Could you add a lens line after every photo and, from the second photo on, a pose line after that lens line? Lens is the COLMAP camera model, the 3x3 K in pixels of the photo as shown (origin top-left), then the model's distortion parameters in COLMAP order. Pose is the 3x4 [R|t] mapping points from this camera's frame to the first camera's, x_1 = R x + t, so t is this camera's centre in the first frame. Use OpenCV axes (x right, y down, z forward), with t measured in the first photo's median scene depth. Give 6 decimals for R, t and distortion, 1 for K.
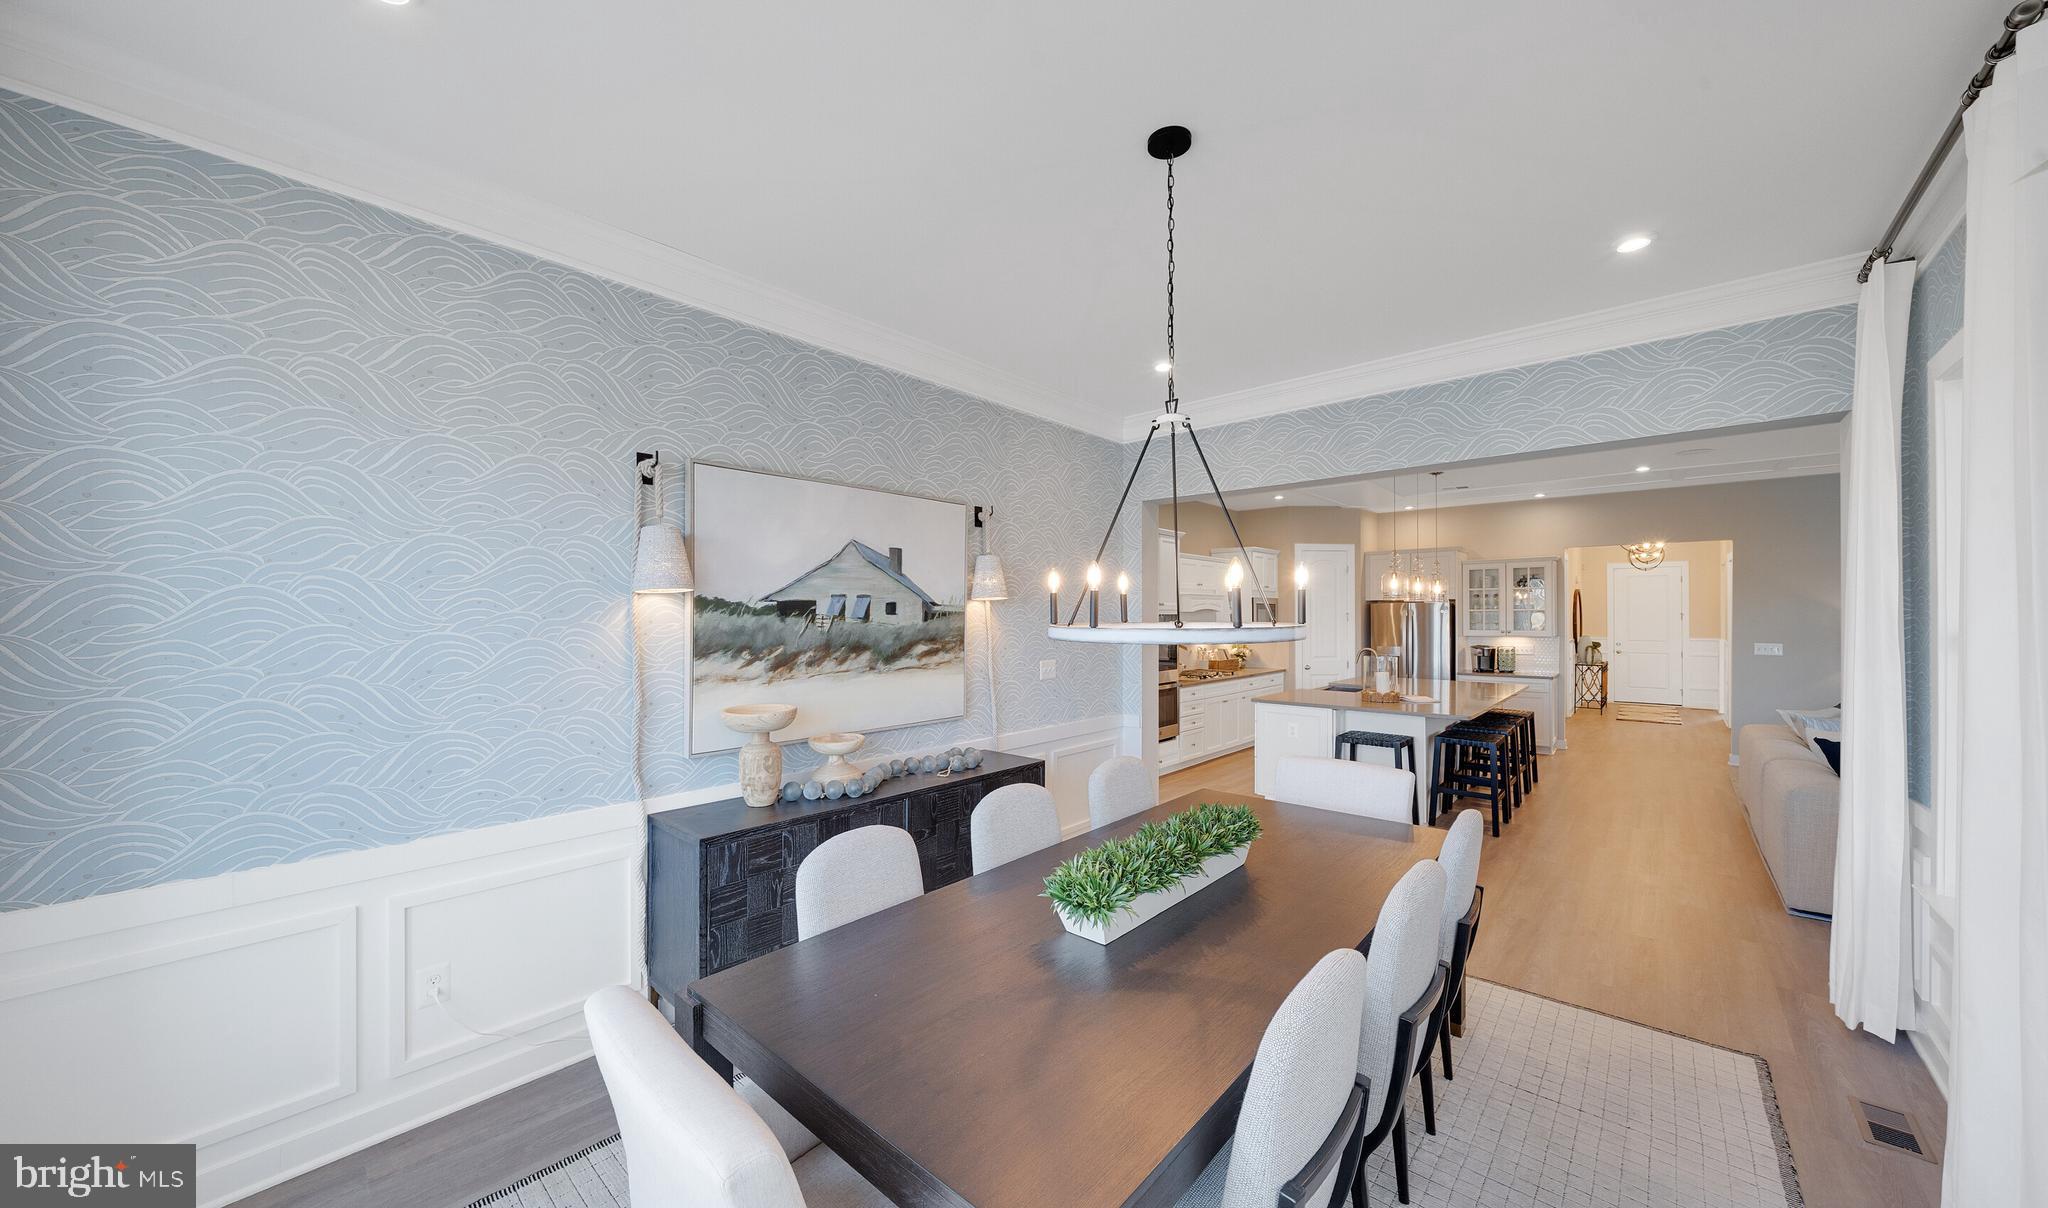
lens RADIAL K [[710.0, 0, 1011.5], [0, 710.0, 612.0], [0, 0, 1]] dist [-0.007089, -0.000542]
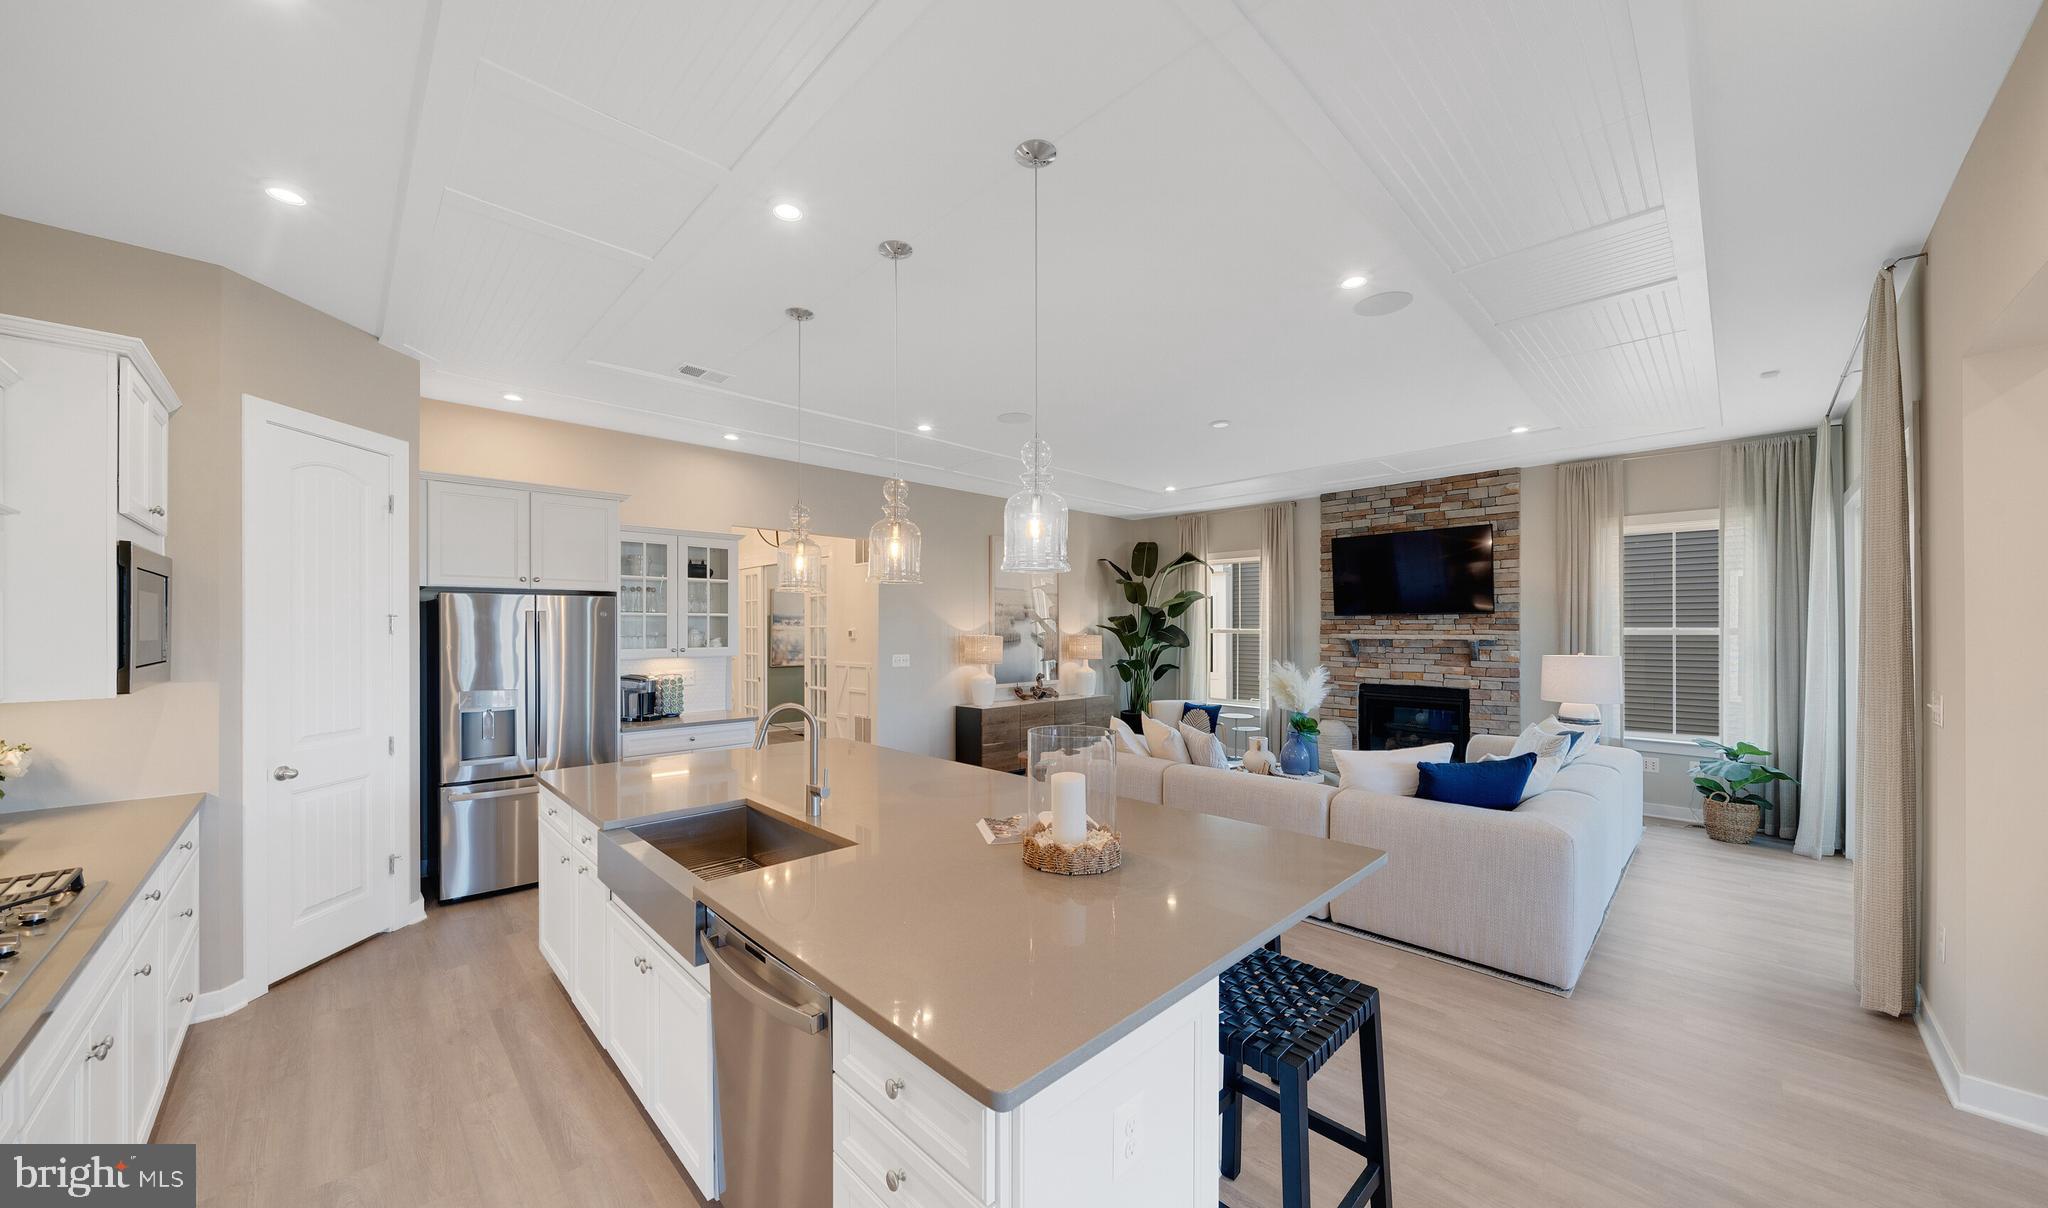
lens RADIAL K [[710.0, 0, 1004.0], [0, 710.0, 627.5], [0, 0, 1]] dist [-0.007089, -0.000542]
pose [[0.055984, 0.001755, 0.998430, 0.107799], [-0.002660, 0.999995, -0.001609, 0.008581], [-0.998428, -0.002566, 0.055988, 0.673946]]
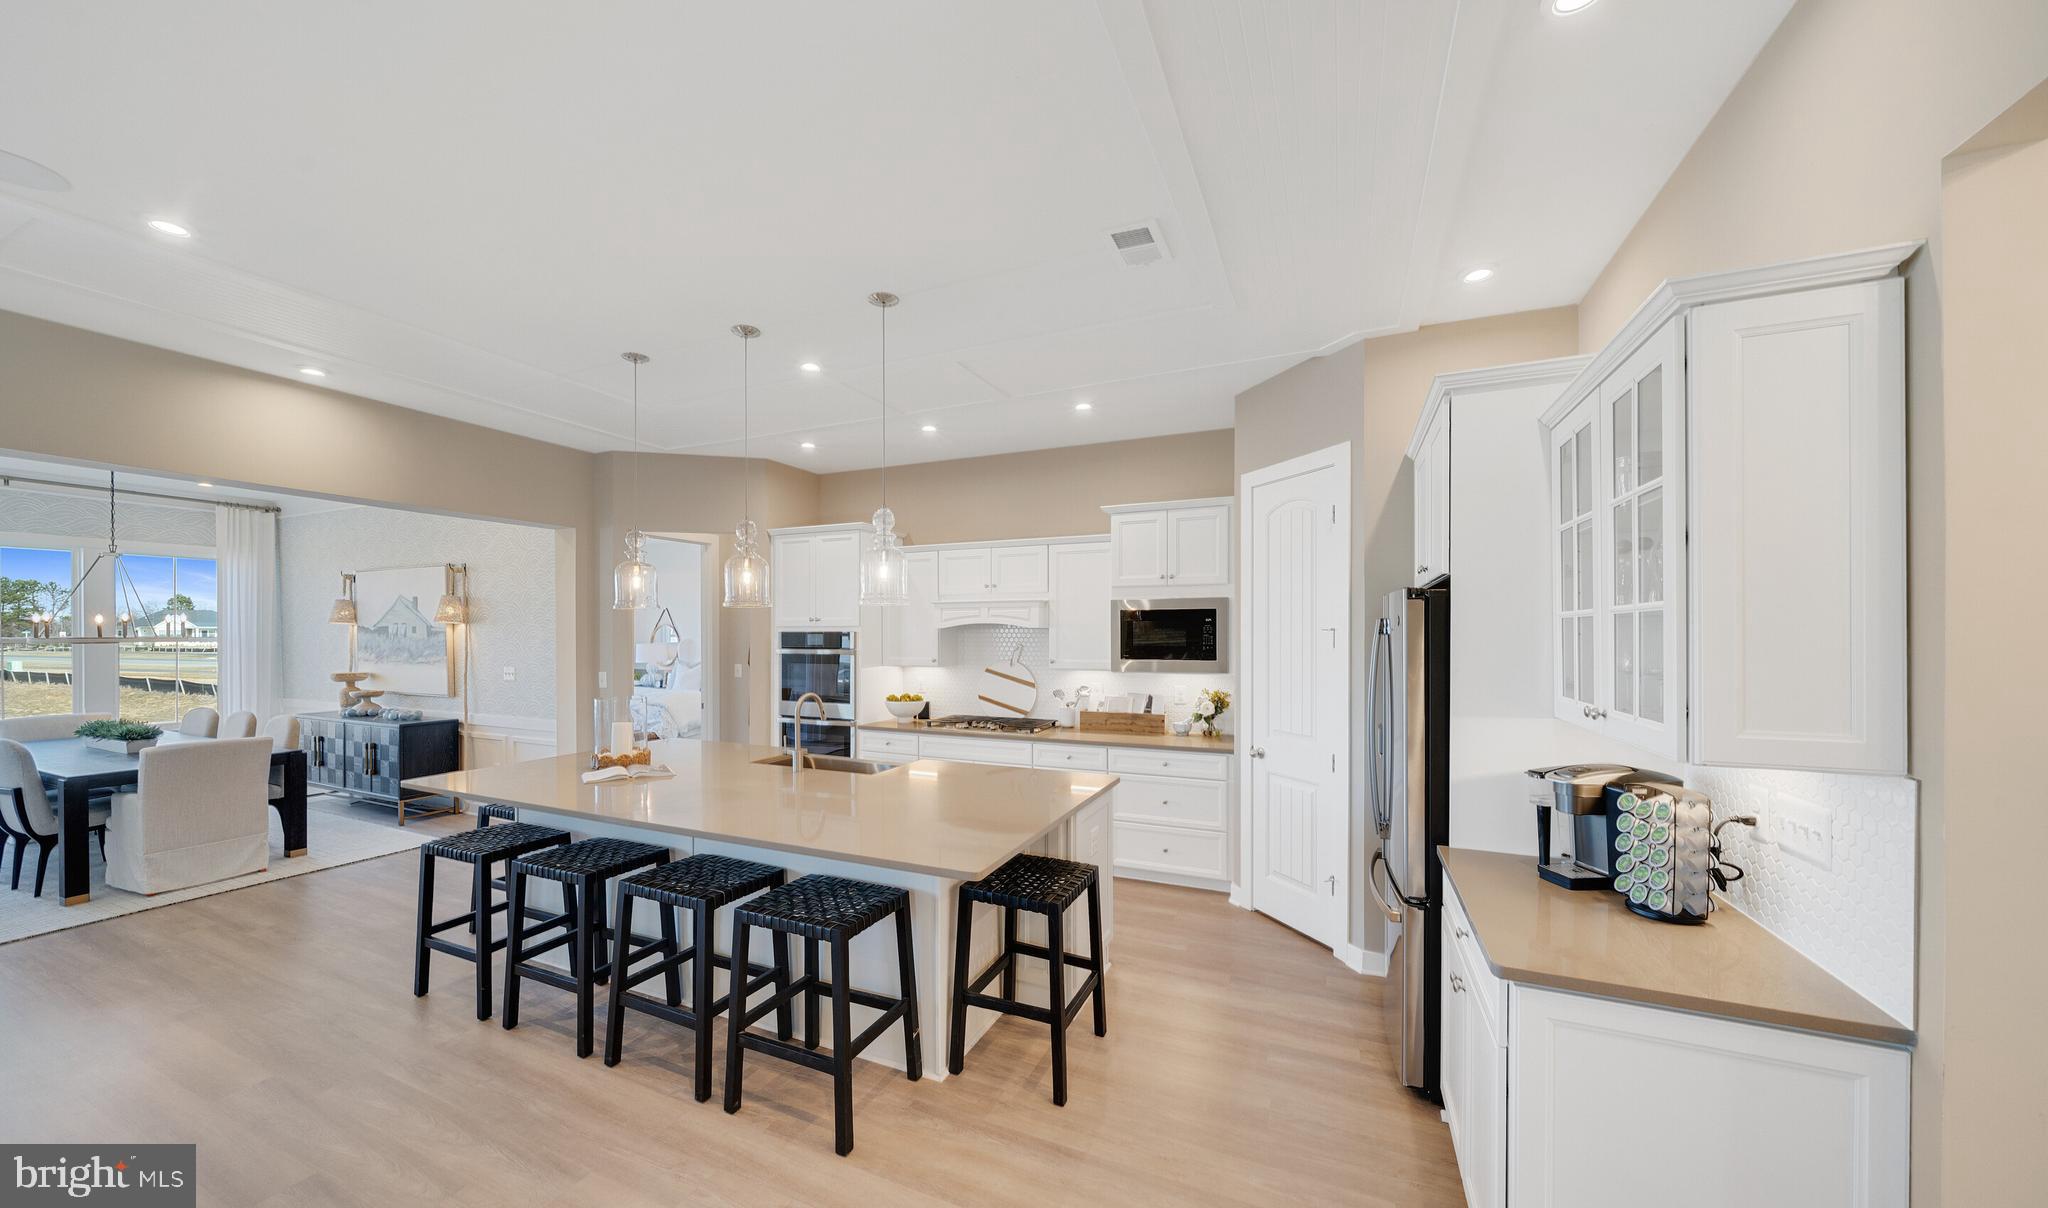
lens RADIAL K [[710.0, 0, 1002.0], [0, 710.0, 633.0], [0, 0, 1]] dist [-0.007089, -0.000542]
pose [[0.315536, -0.001944, -0.948912, 0.823351], [0.003675, 0.999993, -0.000827, 0.004291], [0.948906, -0.003226, 0.315541, 0.752054]]
